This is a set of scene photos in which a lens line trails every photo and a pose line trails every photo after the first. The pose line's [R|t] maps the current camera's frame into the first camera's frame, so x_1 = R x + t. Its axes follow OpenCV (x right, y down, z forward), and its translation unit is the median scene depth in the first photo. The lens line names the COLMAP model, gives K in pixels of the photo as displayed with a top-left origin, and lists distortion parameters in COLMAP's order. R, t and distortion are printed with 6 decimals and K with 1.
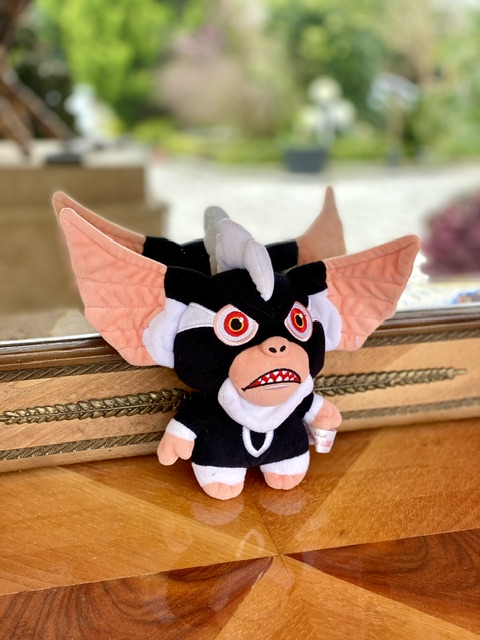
lens RADIAL K [[966.0, 0, 240.0], [0, 966.0, 320.0], [0, 0, 1]] dist [0.077065, -0.166280]
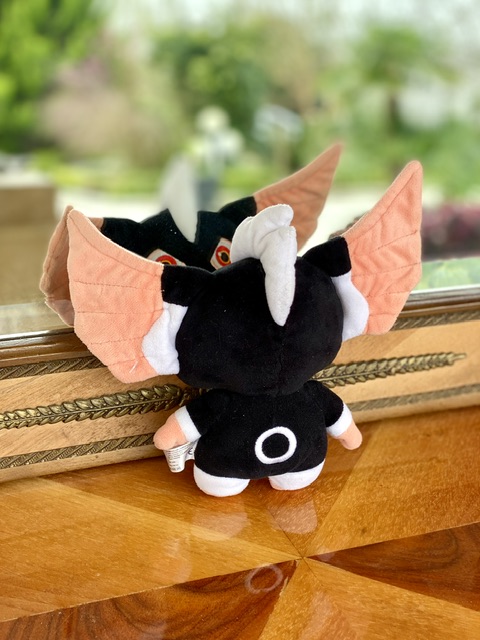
lens RADIAL K [[970.7, 0, 240.0], [0, 970.7, 320.0], [0, 0, 1]] dist [0.062238, -0.110657]
pose [[0.992973, -0.036608, 0.112534, -0.104996], [0.040371, 0.998693, -0.031347, 0.044093], [-0.111239, 0.035669, 0.993153, 0.090758]]
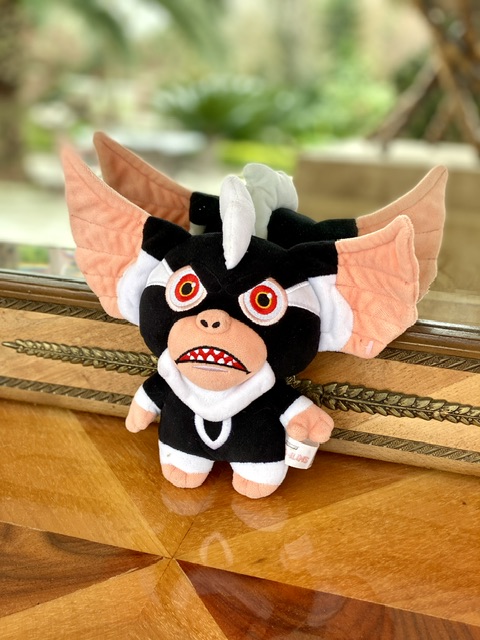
lens RADIAL K [[966.0, 0, 240.0], [0, 966.0, 320.0], [0, 0, 1]] dist [0.077065, -0.166280]
pose [[0.827119, 0.188248, -0.529563, 0.481344], [-0.198736, 0.979327, 0.037726, -0.009612], [0.525717, 0.074039, 0.847432, 0.268322]]
